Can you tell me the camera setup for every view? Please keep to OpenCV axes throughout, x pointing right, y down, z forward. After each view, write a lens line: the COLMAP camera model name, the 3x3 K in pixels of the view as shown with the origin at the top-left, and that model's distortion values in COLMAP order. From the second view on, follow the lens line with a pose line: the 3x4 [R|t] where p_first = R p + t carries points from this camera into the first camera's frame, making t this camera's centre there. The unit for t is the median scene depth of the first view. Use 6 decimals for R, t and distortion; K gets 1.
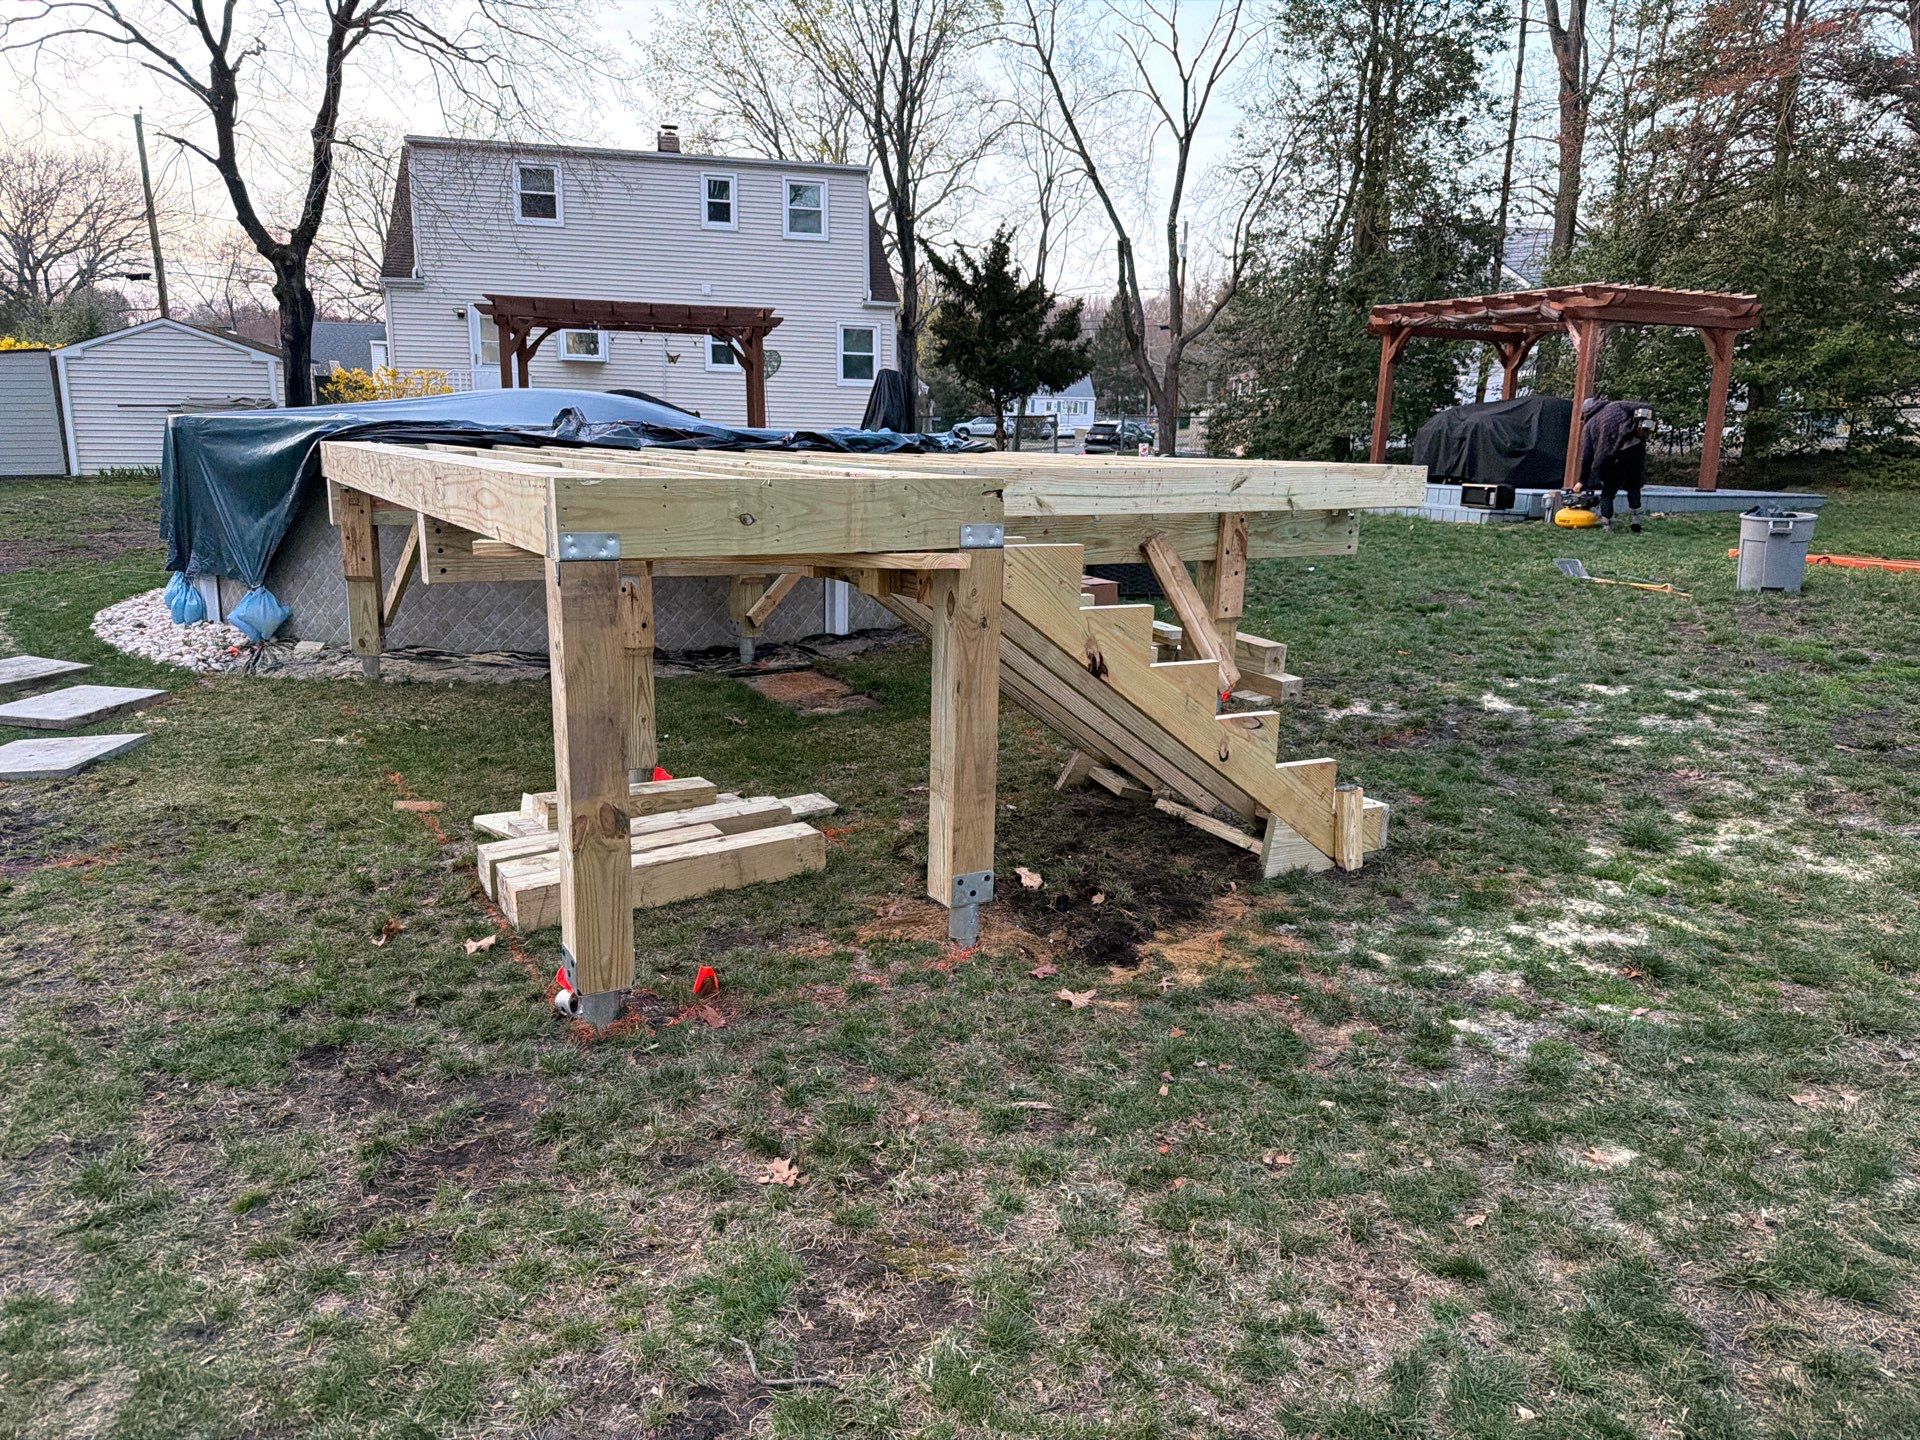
lens RADIAL K [[1340.9, 0, 952.0], [0, 1340.9, 737.0], [0, 0, 1]] dist [0.025207, -0.032865]
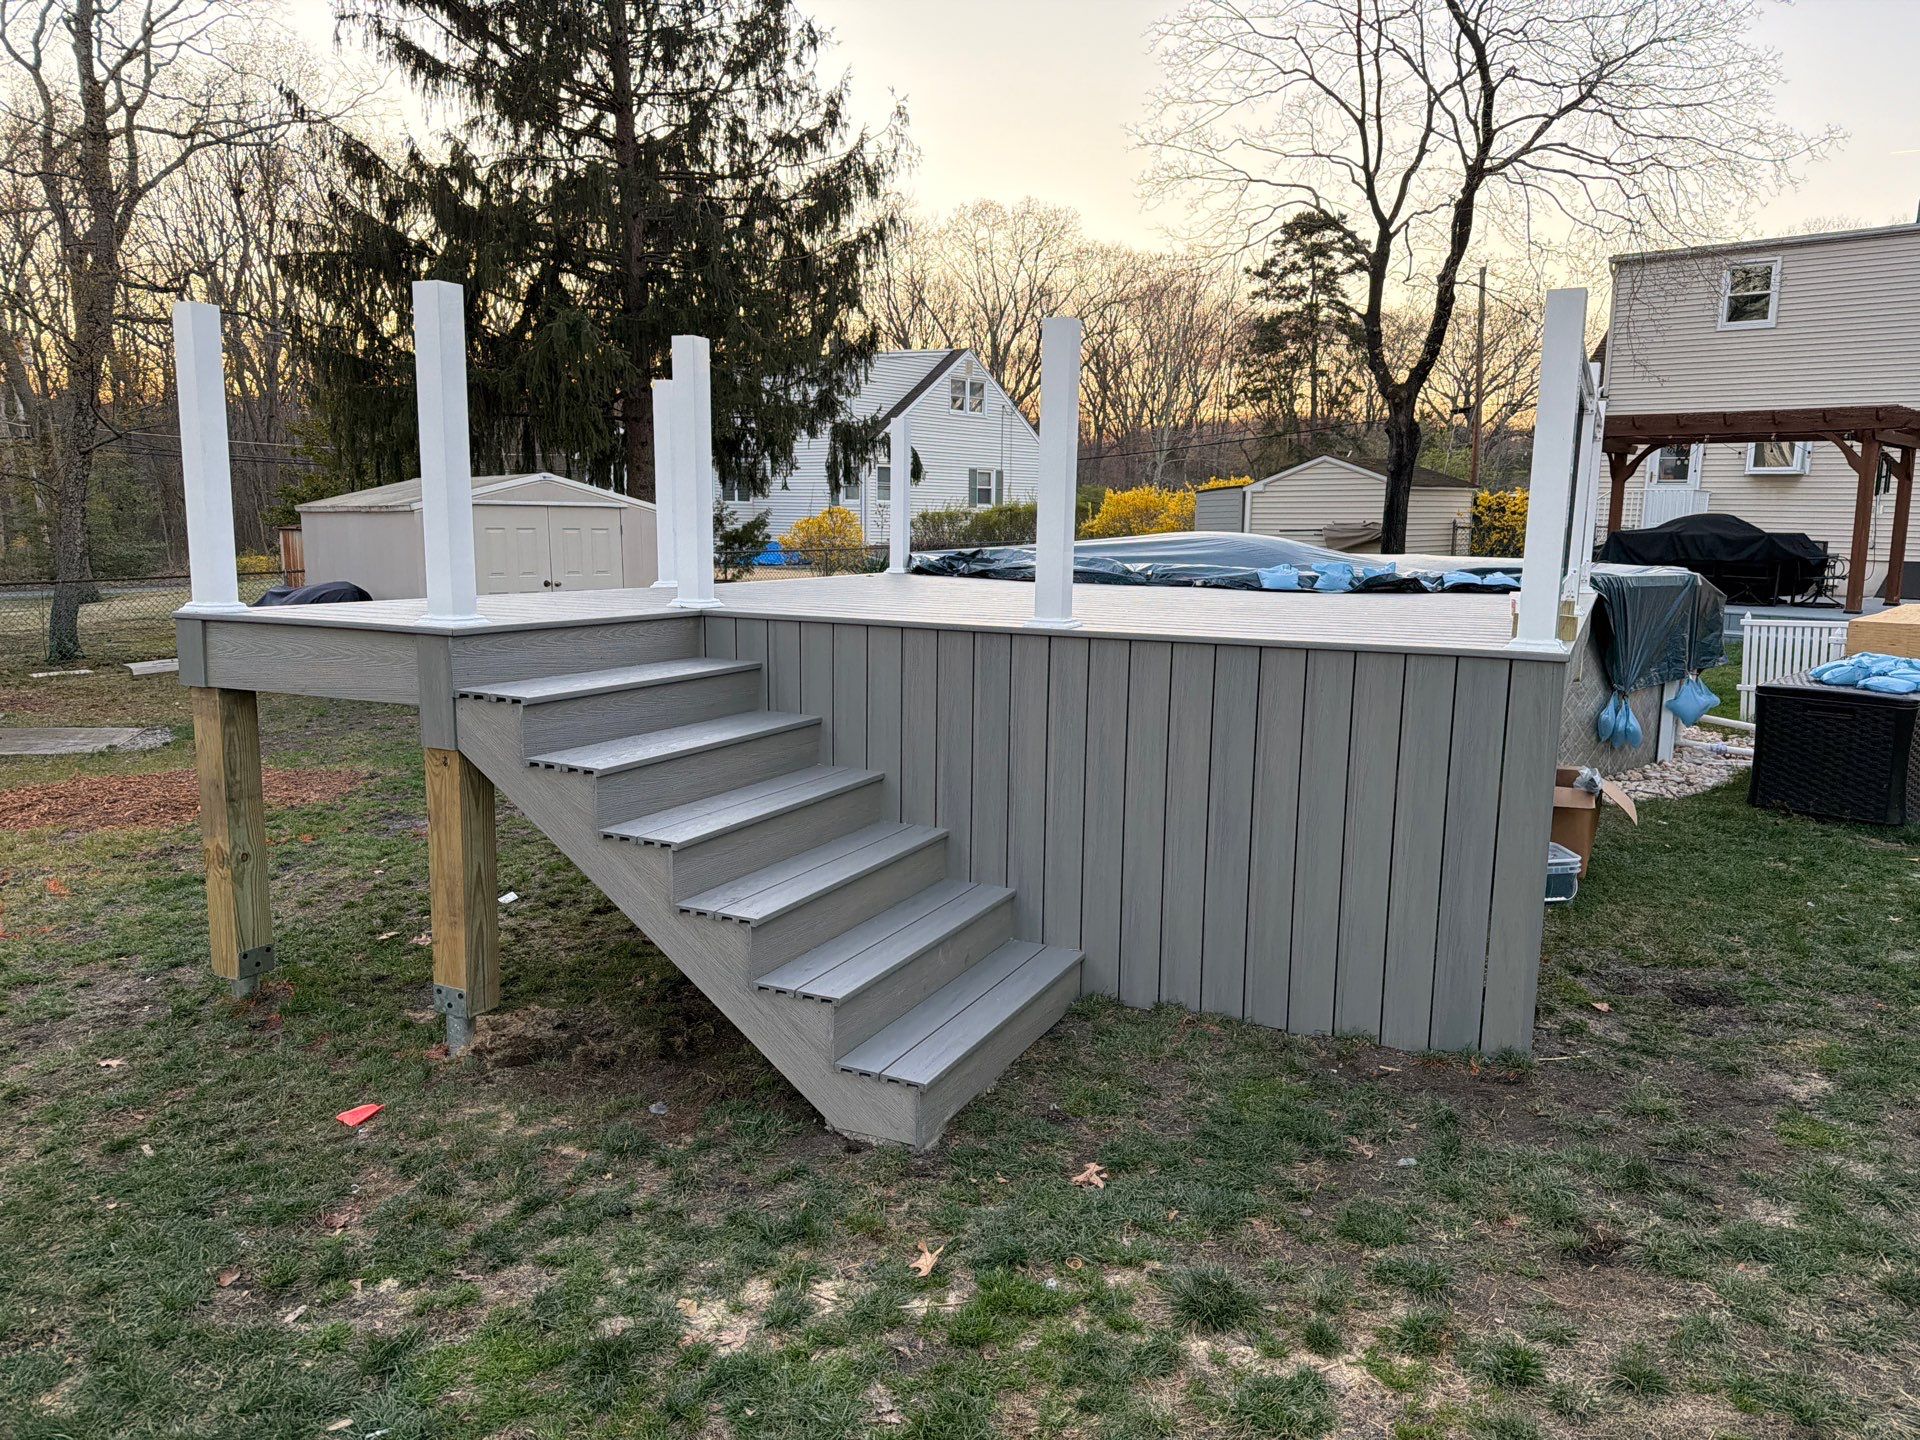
lens RADIAL K [[1340.9, 0, 959.4], [0, 1340.9, 731.4], [0, 0, 1]] dist [0.025207, -0.032865]
pose [[0.571274, 0.118181, -0.812206, 0.212929], [-0.186425, 0.982398, 0.011820, -0.037134], [0.799307, 0.144663, 0.583251, 0.123629]]
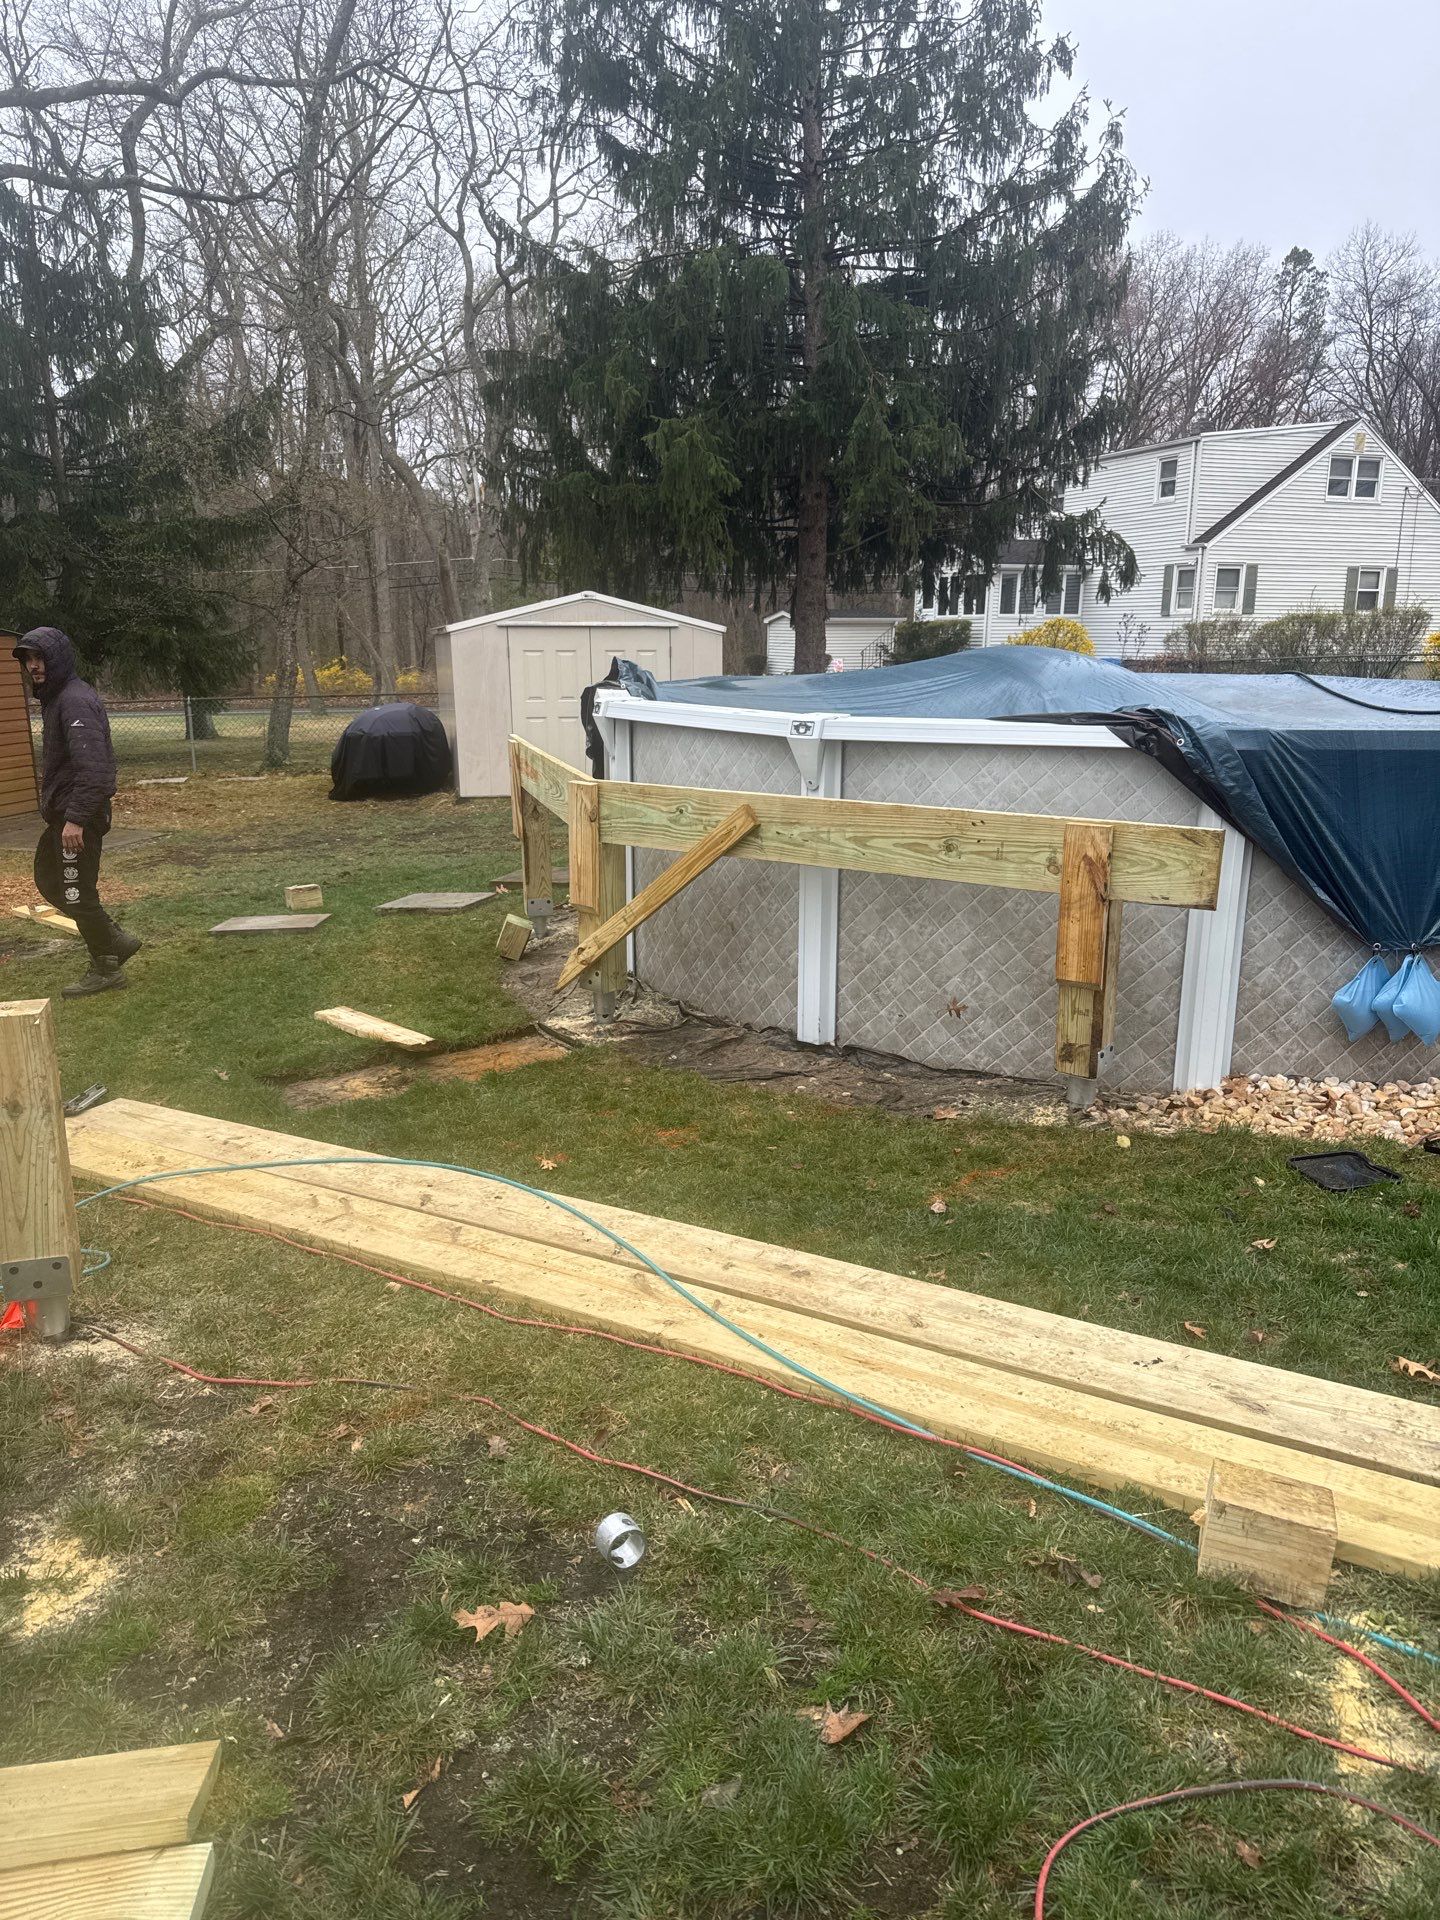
lens RADIAL K [[1340.9, 0, 715.2], [0, 1340.9, 959.0], [0, 0, 1]] dist [0.025207, -0.032865]
pose [[0.097385, 0.220679, -0.970473, 0.208252], [-0.221431, 0.955471, 0.195047, -0.092863], [0.970301, 0.195898, 0.141914, 0.359243]]
